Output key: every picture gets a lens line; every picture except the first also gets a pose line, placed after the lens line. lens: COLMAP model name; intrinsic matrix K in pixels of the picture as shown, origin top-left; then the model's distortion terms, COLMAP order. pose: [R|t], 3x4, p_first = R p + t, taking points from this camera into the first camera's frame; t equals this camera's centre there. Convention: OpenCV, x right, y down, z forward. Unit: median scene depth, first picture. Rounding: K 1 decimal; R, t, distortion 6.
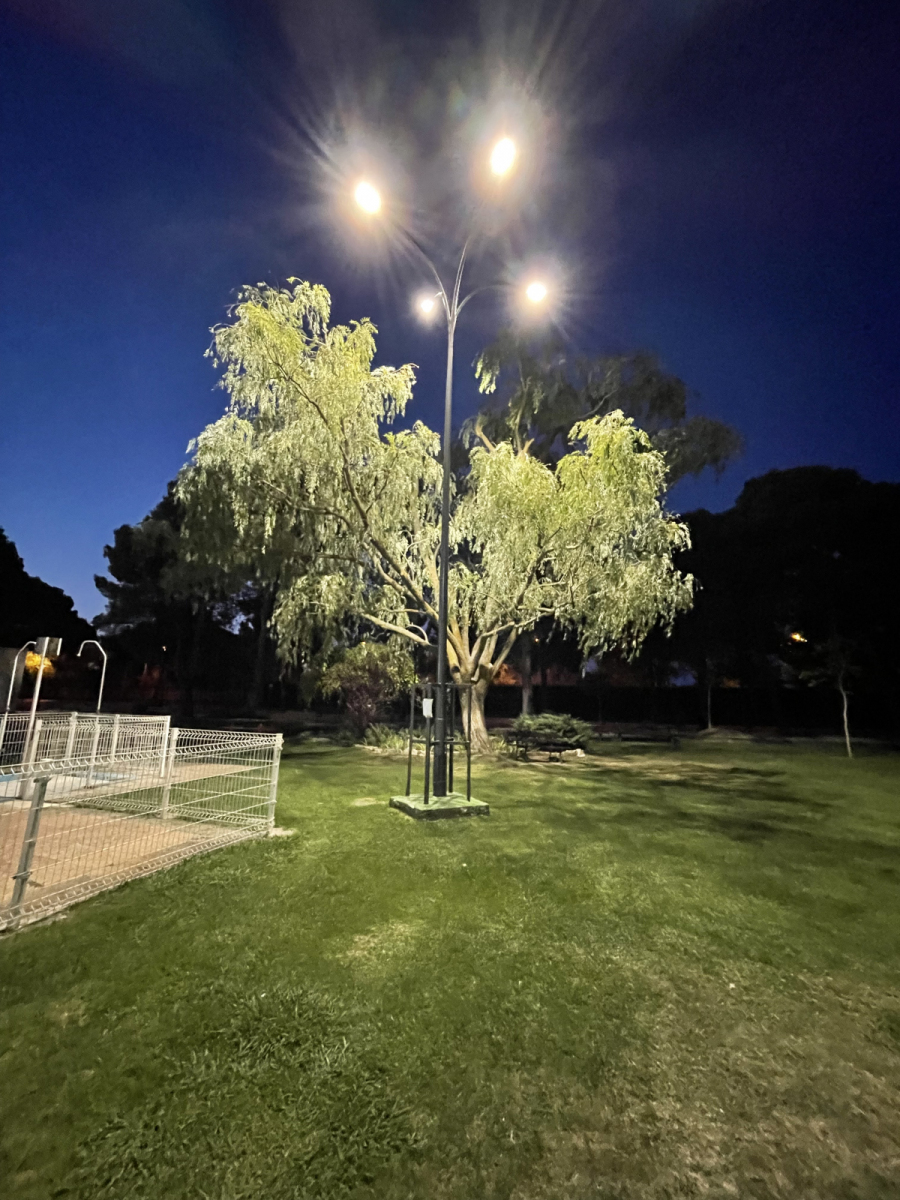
lens RADIAL K [[505.4, 0, 450.0], [0, 505.4, 600.0], [0, 0, 1]] dist [-0.001054, -0.000114]
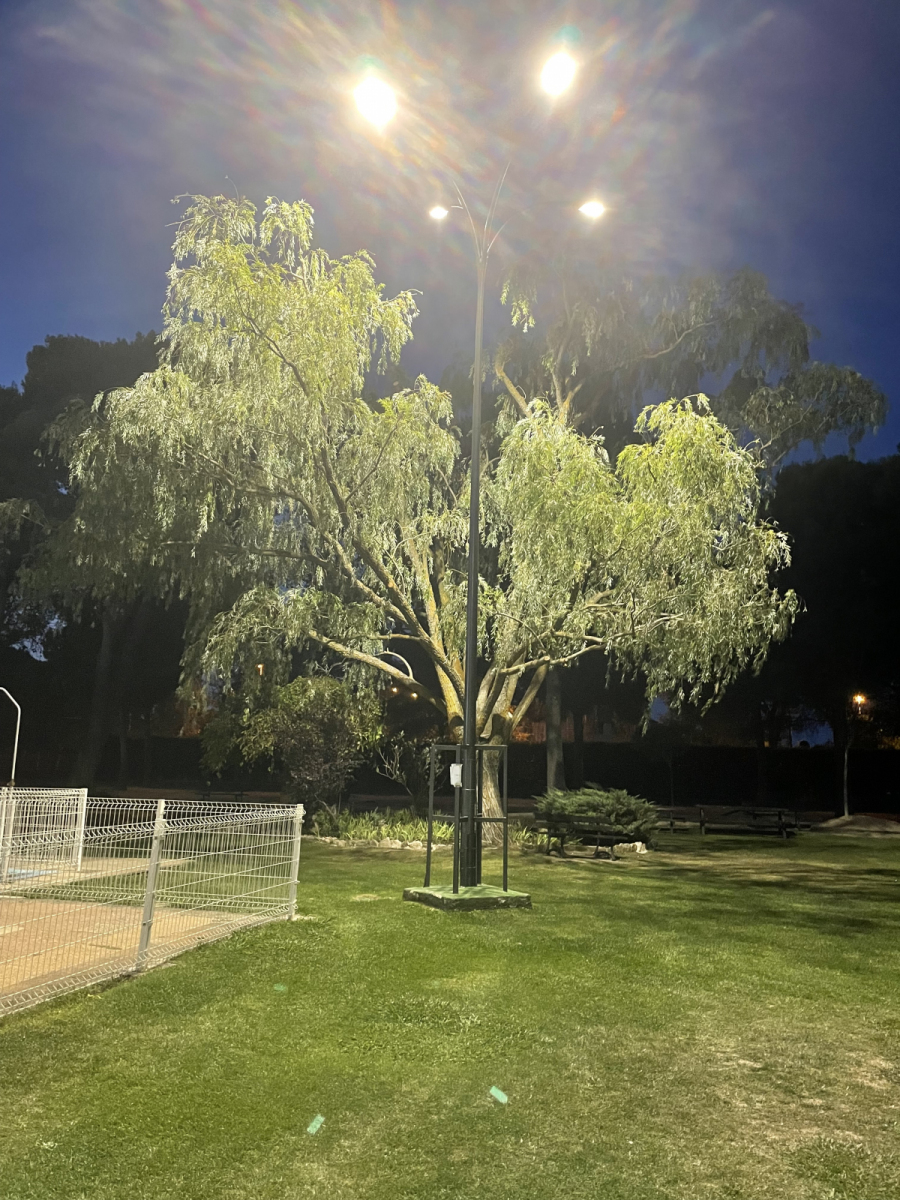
lens RADIAL K [[899.5, 0, 450.0], [0, 899.5, 600.0], [0, 0, 1]] dist [0.061035, -0.000970]
pose [[0.998997, 0.011524, 0.043278, -0.066241], [-0.012012, 0.999867, 0.011053, -0.045829], [-0.043144, -0.011562, 0.999002, -0.242128]]
